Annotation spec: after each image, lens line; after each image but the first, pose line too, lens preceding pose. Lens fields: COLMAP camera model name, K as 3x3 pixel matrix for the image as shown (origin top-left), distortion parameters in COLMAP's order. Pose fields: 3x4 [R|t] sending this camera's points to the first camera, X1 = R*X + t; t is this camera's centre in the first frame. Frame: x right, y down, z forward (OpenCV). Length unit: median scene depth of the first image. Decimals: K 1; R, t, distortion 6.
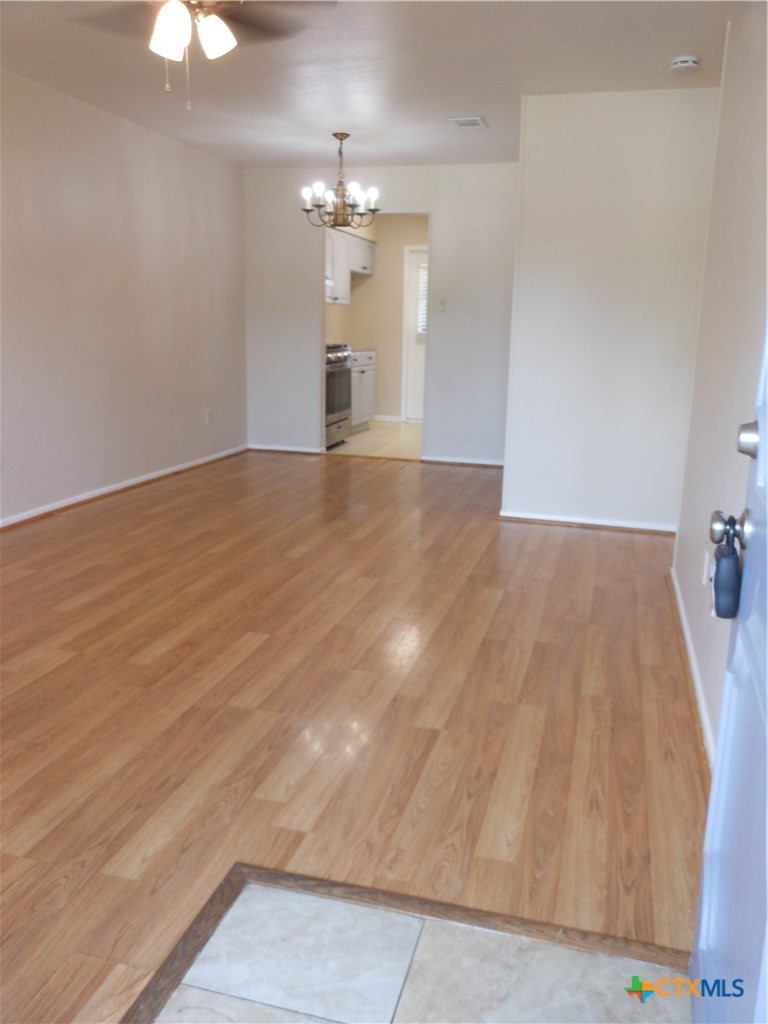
lens RADIAL K [[825.3, 0, 400.9], [0, 825.3, 494.9], [0, 0, 1]] dist [-0.023000, -0.006638]
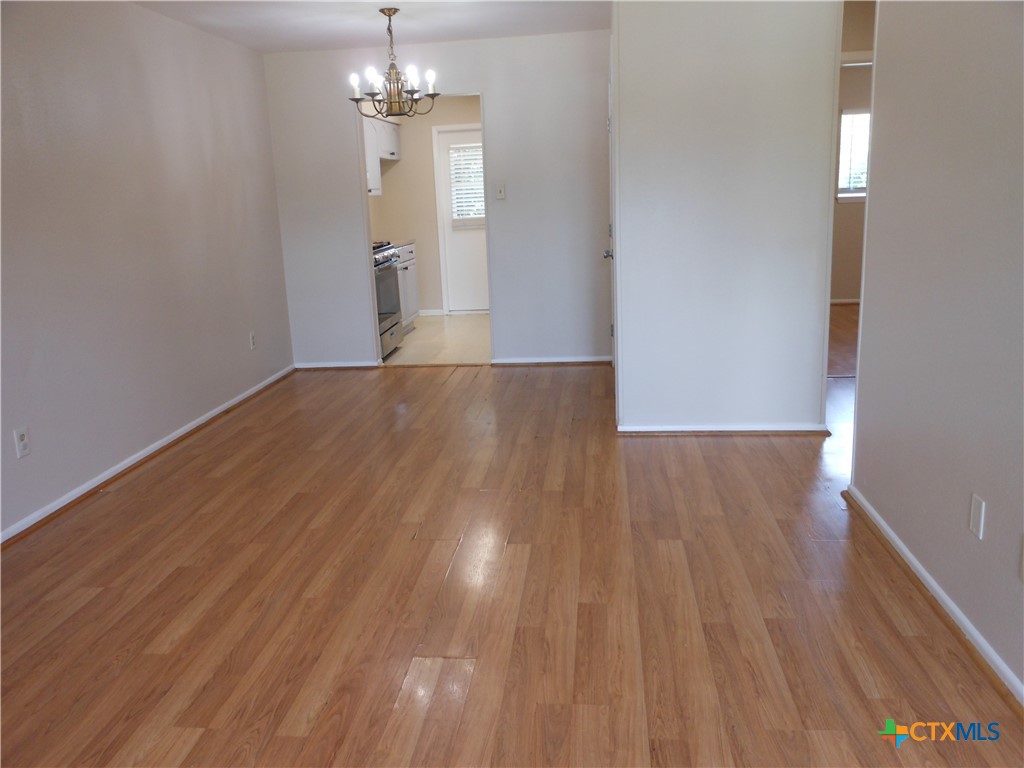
lens RADIAL K [[825.3, 0, 497.2], [0, 825.3, 371.9], [0, 0, 1]] dist [-0.023000, -0.006638]
pose [[0.988307, -0.099484, 0.115551, -0.096758], [0.098266, 0.995028, 0.016205, -0.060778], [-0.116589, -0.004660, 0.993169, 0.122911]]
